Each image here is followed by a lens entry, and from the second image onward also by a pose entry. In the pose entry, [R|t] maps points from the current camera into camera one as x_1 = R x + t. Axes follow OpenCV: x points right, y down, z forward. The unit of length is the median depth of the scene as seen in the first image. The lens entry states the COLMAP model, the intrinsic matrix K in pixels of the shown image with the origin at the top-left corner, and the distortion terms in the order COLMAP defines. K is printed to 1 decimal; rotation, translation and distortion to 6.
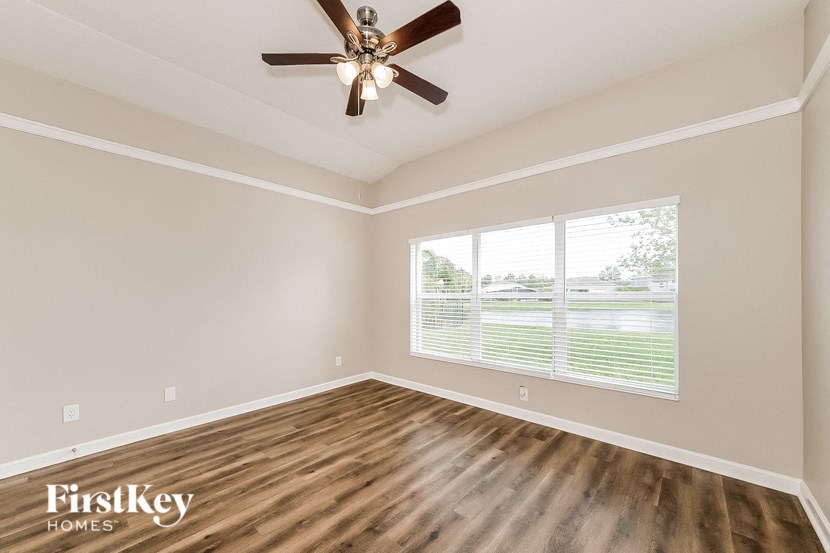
lens RADIAL K [[316.1, 0, 413.2], [0, 316.1, 293.0], [0, 0, 1]] dist [0.000312, -0.000032]
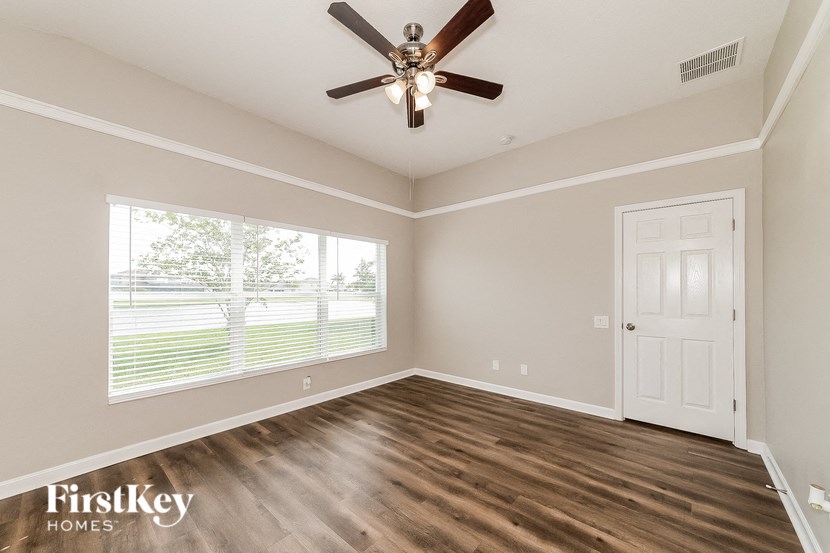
lens RADIAL K [[316.1, 0, 413.2], [0, 316.1, 293.0], [0, 0, 1]] dist [0.000312, -0.000032]
pose [[-0.004328, -0.004463, 0.999981, -0.888480], [0.001230, 0.999989, 0.004468, 0.000264], [-0.999990, 0.001250, -0.004322, 0.747336]]
